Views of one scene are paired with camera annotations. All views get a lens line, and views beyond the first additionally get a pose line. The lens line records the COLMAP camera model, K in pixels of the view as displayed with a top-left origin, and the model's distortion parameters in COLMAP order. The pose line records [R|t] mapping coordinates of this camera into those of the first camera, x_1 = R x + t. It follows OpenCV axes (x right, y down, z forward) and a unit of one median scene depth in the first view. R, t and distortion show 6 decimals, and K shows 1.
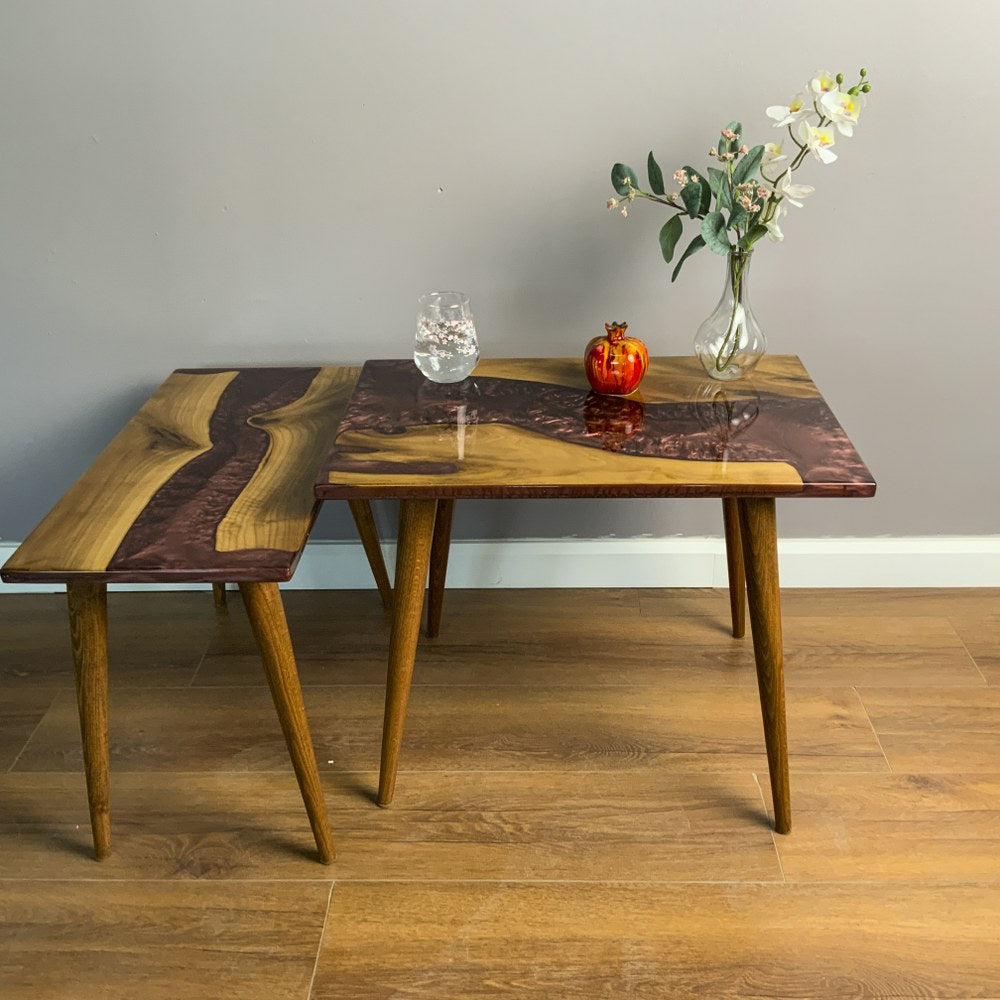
lens RADIAL K [[1098.7, 0, 492.8], [0, 1098.7, 509.9], [0, 0, 1]] dist [-0.002227, 0.000000]
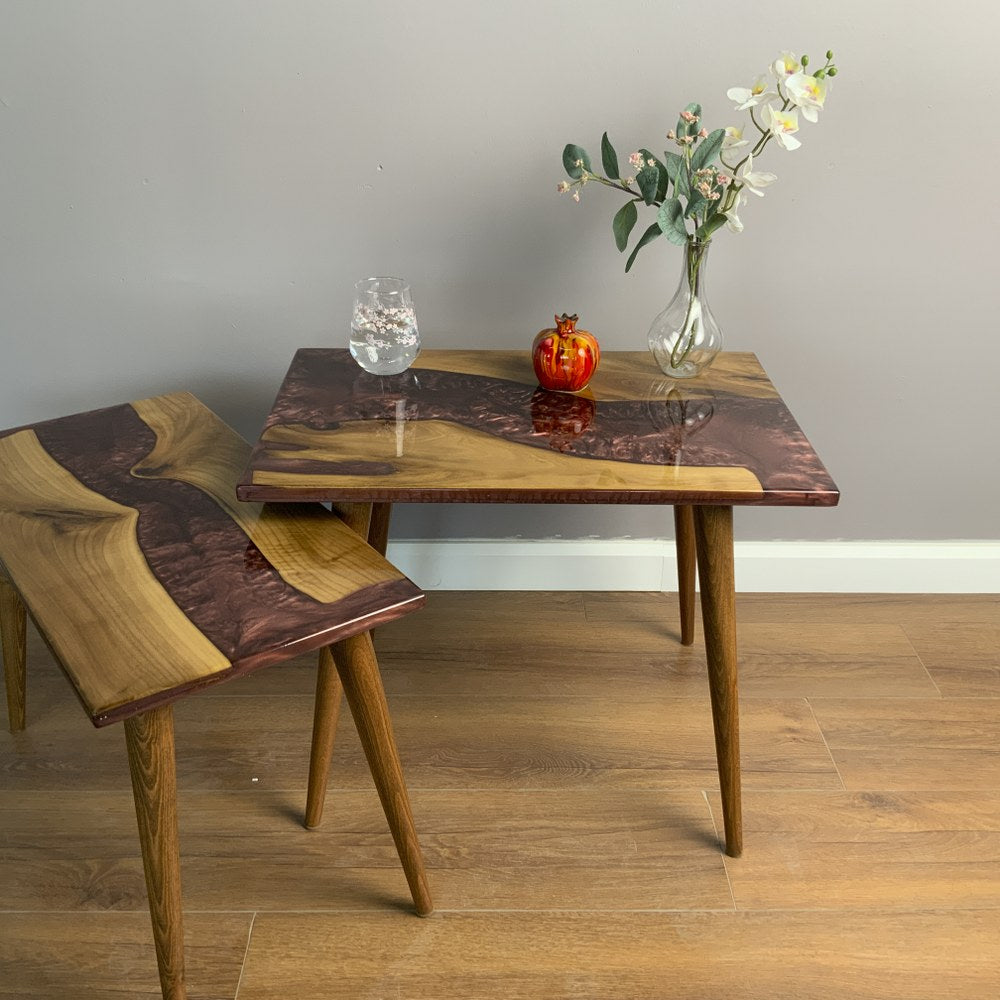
lens RADIAL K [[1098.7, 0, 494.2], [0, 1098.7, 507.6], [0, 0, 1]] dist [-0.002227, 0.000000]
pose [[0.998403, 0.011599, 0.055291, 0.000954], [-0.012128, 0.999884, 0.009250, -0.013538], [-0.055177, -0.009906, 0.998427, 0.065409]]
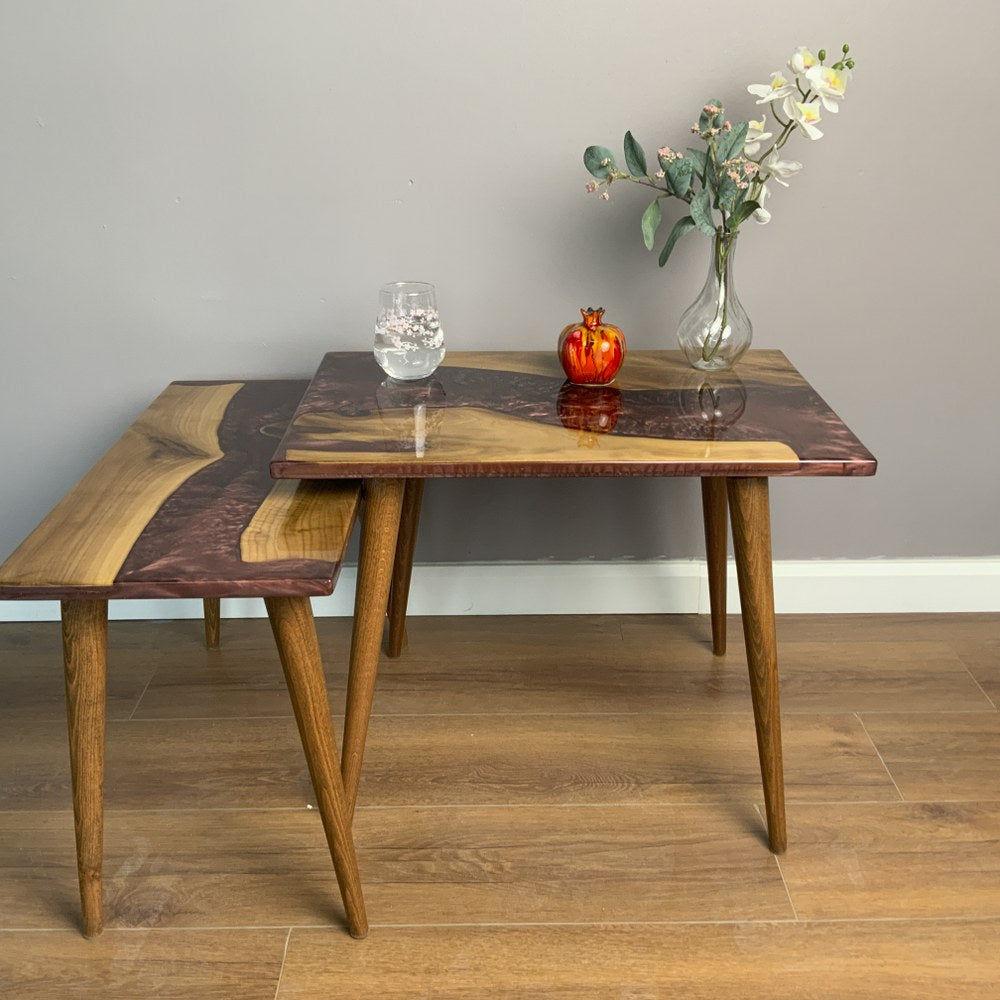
lens RADIAL K [[1098.7, 0, 487.7], [0, 1098.7, 498.3], [0, 0, 1]] dist [-0.002227, 0.000000]
pose [[0.999367, -0.002459, 0.035477, -0.016788], [0.005331, 0.996692, -0.081091, 0.063611], [-0.035160, 0.081229, 0.996075, 0.084603]]
